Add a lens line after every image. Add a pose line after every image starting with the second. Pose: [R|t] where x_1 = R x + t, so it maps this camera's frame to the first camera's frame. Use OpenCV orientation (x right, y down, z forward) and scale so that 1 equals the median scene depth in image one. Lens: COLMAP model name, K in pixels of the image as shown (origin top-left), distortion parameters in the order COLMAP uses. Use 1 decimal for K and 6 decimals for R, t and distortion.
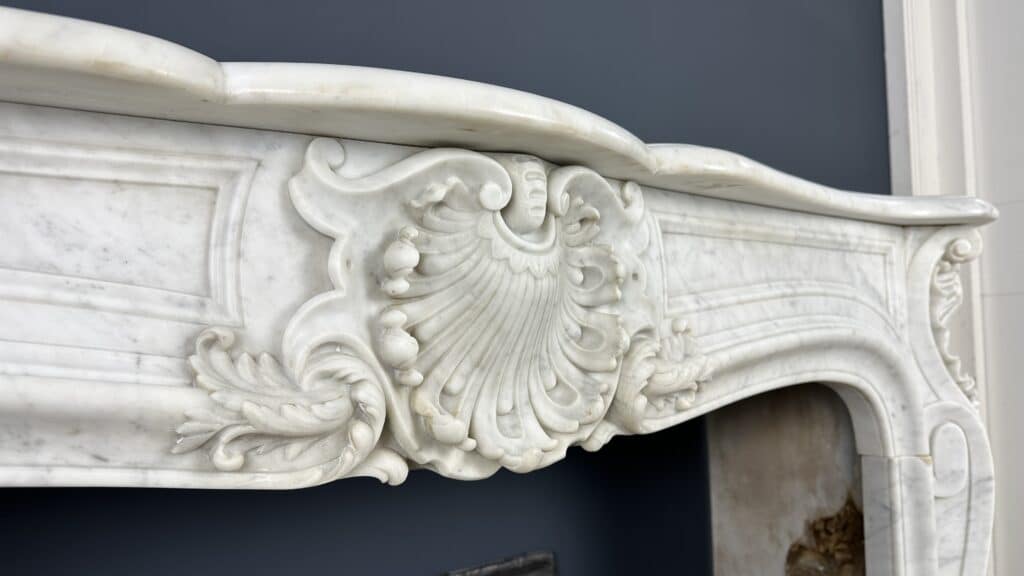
lens RADIAL K [[728.9, 0, 512.0], [0, 728.9, 288.0], [0, 0, 1]] dist [0.093652, -0.164109]
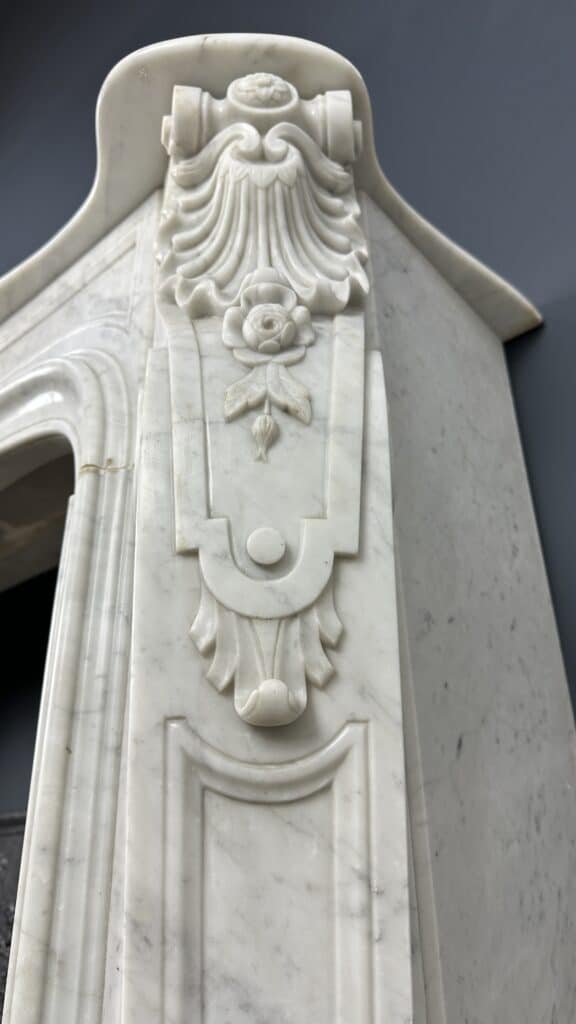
lens RADIAL K [[728.9, 0, 288.0], [0, 728.9, 512.0], [0, 0, 1]] dist [0.093652, -0.164109]
pose [[0.194903, -0.418271, -0.887165, 1.788072], [0.073244, 0.908193, -0.412094, 0.833022], [0.978084, 0.015339, 0.207645, 1.690367]]
